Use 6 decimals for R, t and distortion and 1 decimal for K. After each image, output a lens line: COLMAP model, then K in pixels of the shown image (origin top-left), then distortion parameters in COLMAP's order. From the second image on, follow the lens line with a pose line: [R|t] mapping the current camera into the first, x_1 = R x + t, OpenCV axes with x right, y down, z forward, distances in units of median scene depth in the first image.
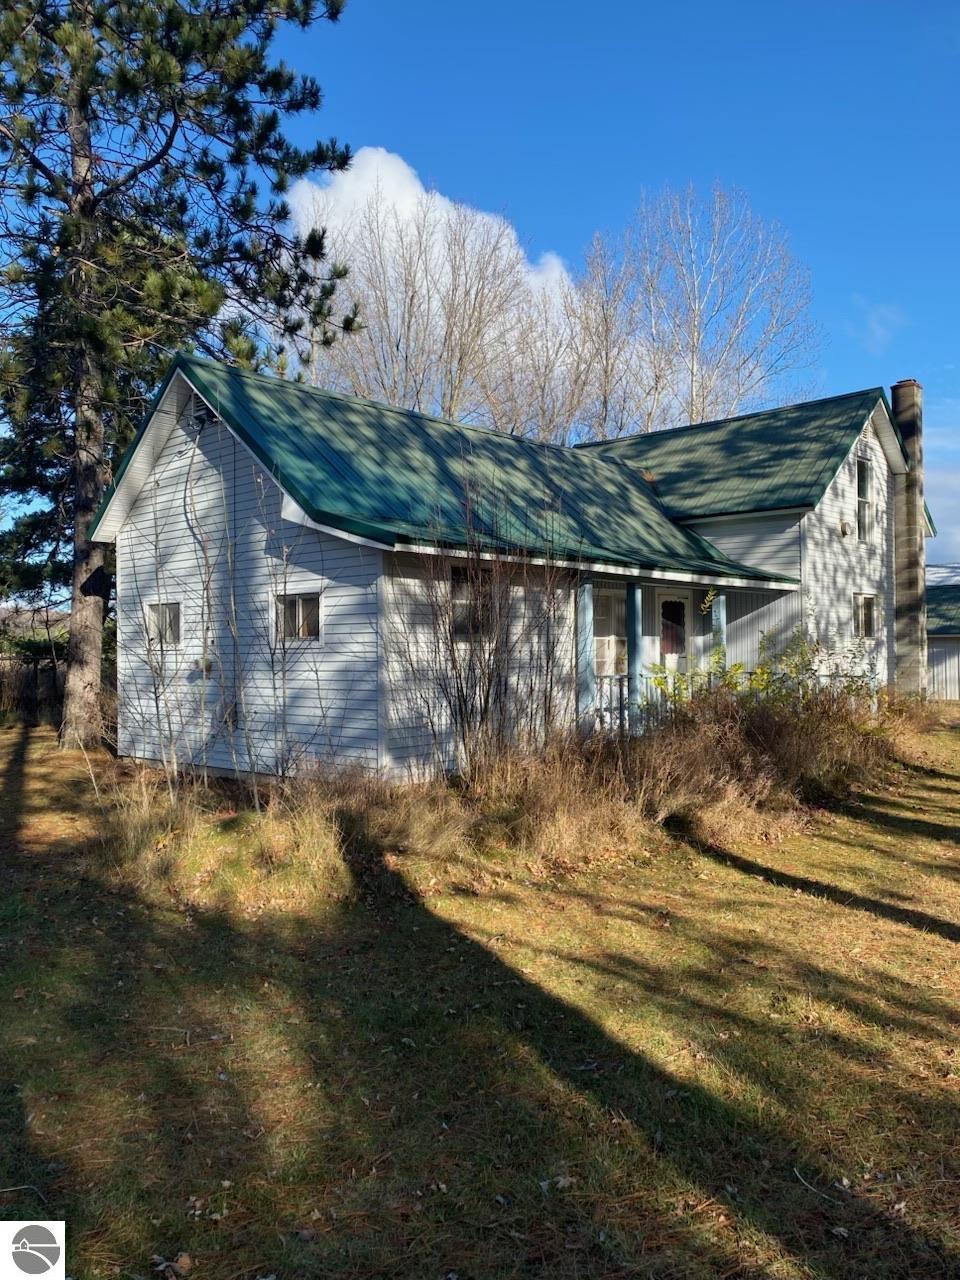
lens RADIAL K [[972.9, 0, 479.3], [0, 972.9, 640.9], [0, 0, 1]] dist [0.006894, -0.019959]
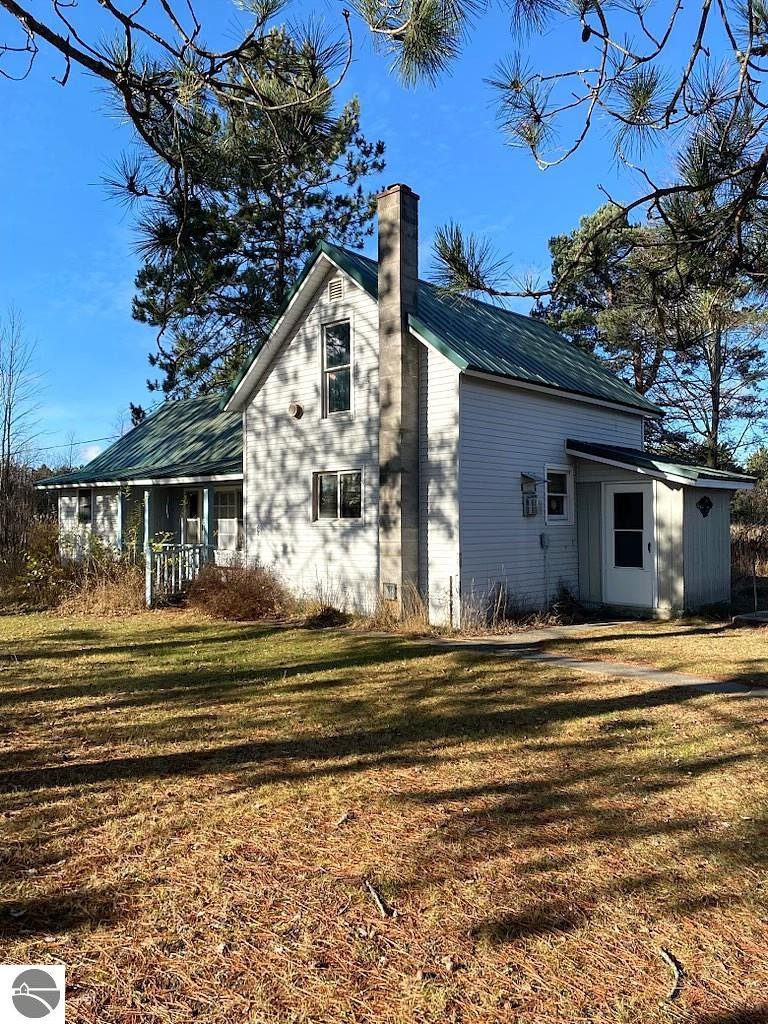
lens RADIAL K [[778.3, 0, 386.5], [0, 778.3, 516.4], [0, 0, 1]] dist [0.006894, -0.019959]
pose [[0.046082, -0.003707, -0.998931, 1.207620], [0.004488, 0.999984, -0.003504, -0.003450], [0.998928, -0.004322, 0.046098, 1.083456]]
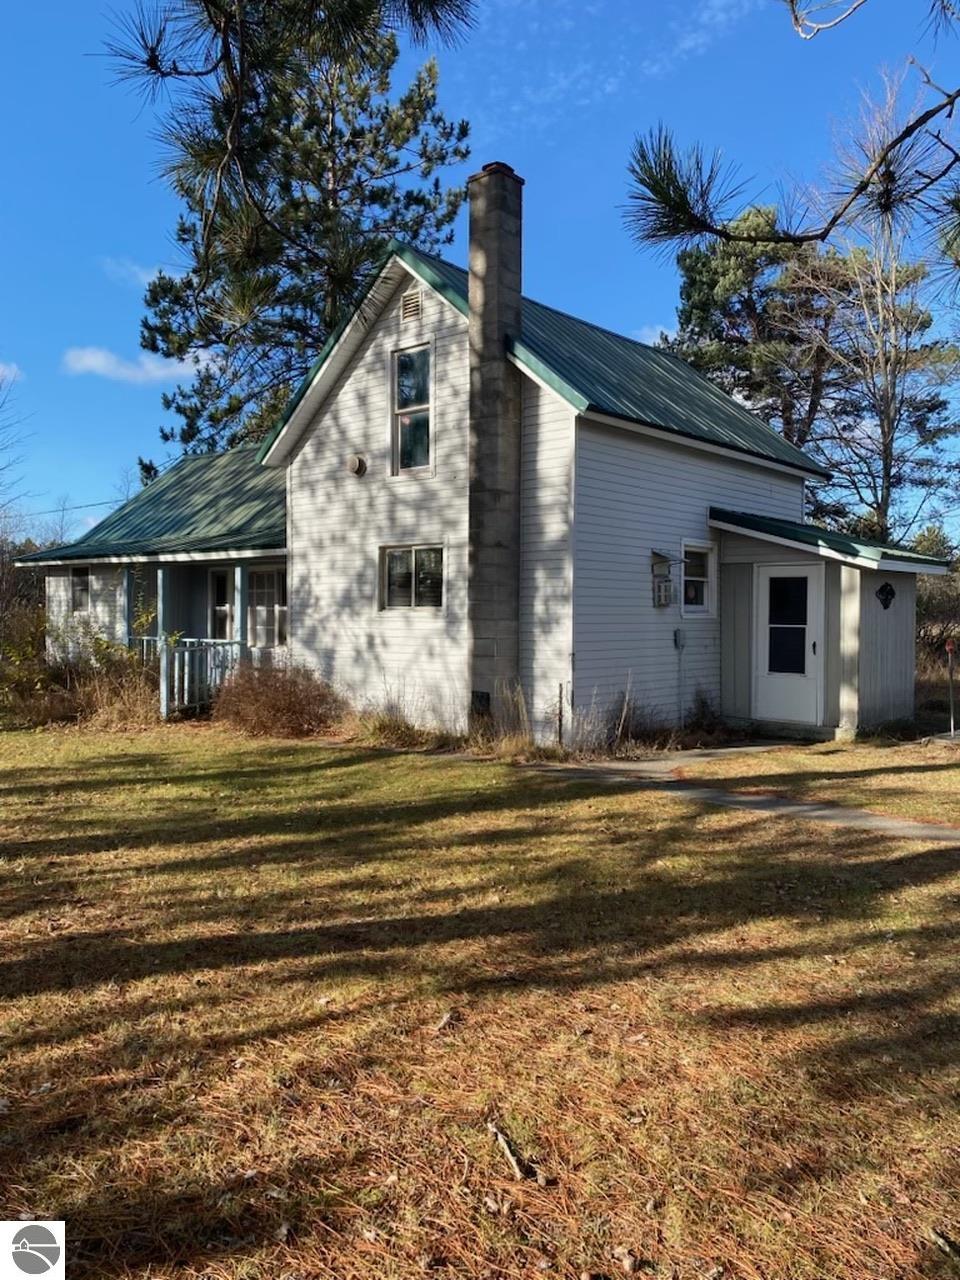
lens RADIAL K [[972.9, 0, 476.7], [0, 972.9, 638.7], [0, 0, 1]] dist [0.006894, -0.019959]
pose [[0.063171, 0.028059, -0.997608, 1.173119], [-0.005494, 0.999599, 0.027768, -0.000545], [0.997988, 0.003727, 0.063300, 1.072359]]
